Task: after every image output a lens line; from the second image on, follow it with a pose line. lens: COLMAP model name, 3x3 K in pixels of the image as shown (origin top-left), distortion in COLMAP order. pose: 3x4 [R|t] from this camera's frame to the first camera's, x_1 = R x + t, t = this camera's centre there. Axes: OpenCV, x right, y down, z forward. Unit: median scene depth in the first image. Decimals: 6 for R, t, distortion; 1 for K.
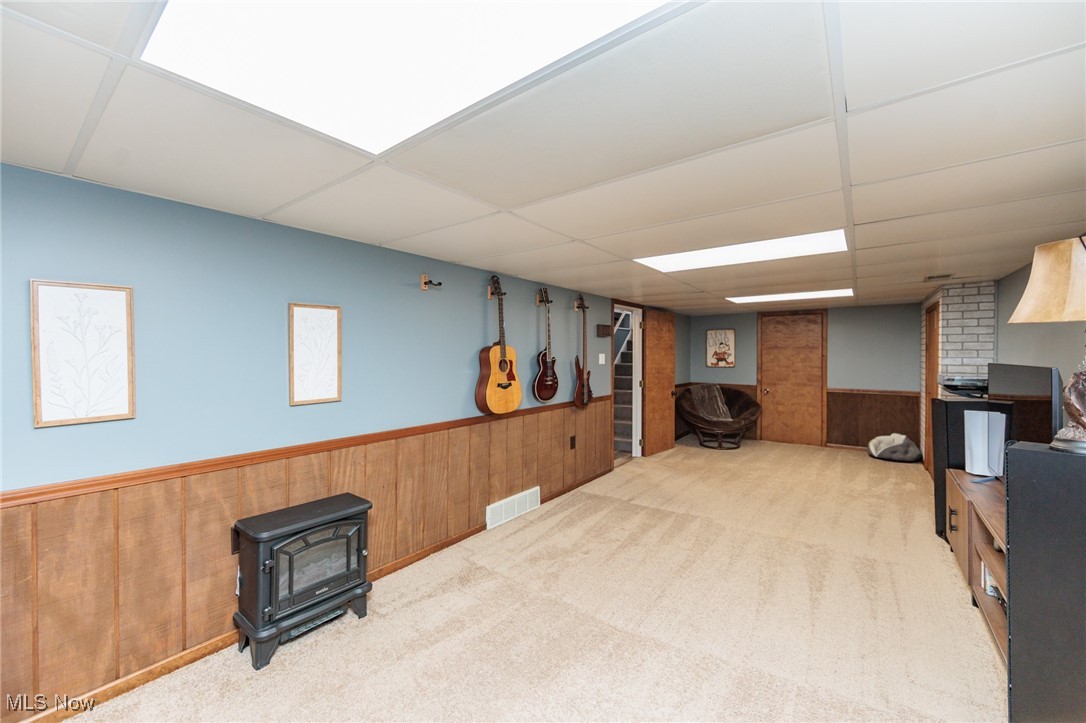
lens RADIAL K [[423.9, 0, 542.4], [0, 423.9, 355.5], [0, 0, 1]] dist [-0.000736, -0.000231]
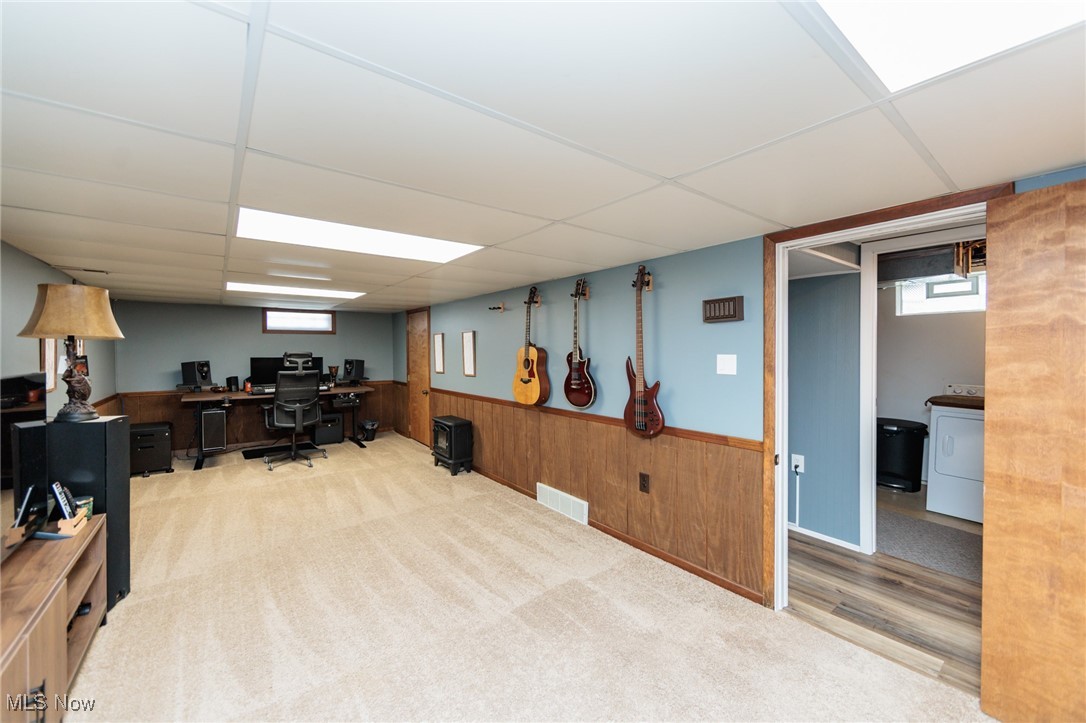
lens RADIAL K [[423.9, 0, 542.4], [0, 423.9, 355.5], [0, 0, 1]] dist [-0.000736, -0.000231]
pose [[-0.262525, 0.012131, -0.964849, 0.965543], [-0.000209, 0.999920, 0.012629, -0.013013], [0.964925, 0.003517, -0.262502, 1.267421]]
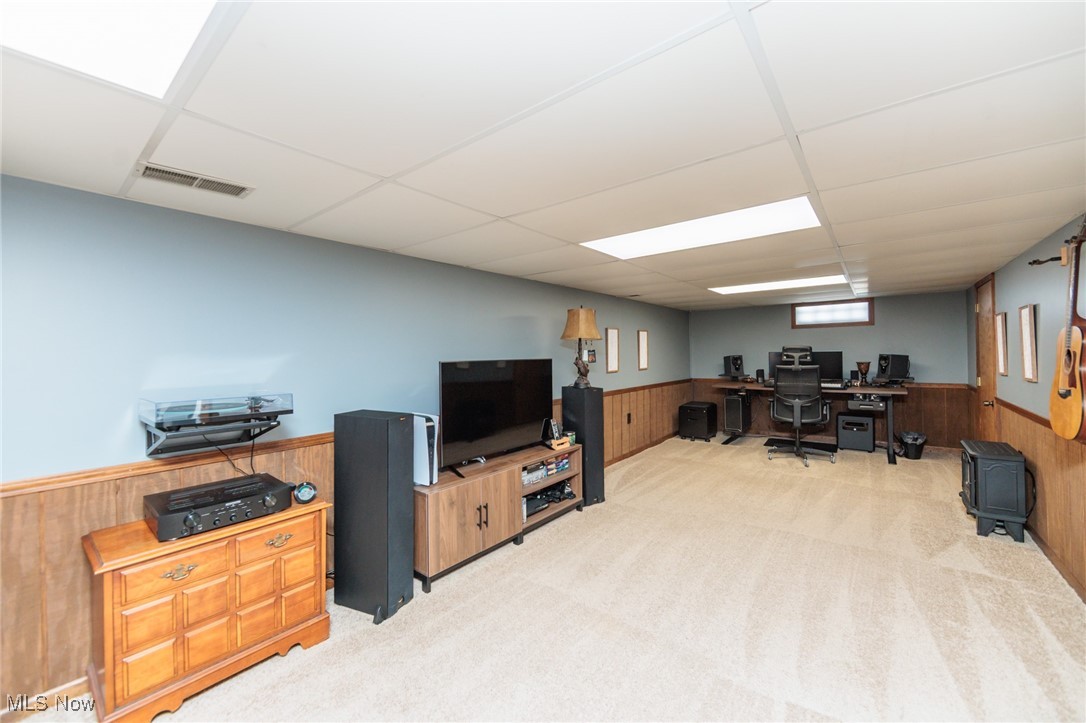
lens RADIAL K [[423.9, 0, 542.4], [0, 423.9, 355.5], [0, 0, 1]] dist [-0.000736, -0.000231]
pose [[-0.999736, 0.015968, 0.016526, 0.608962], [0.016096, 0.999841, 0.007629, 0.000406], [-0.016402, 0.007893, -0.999834, 1.518453]]
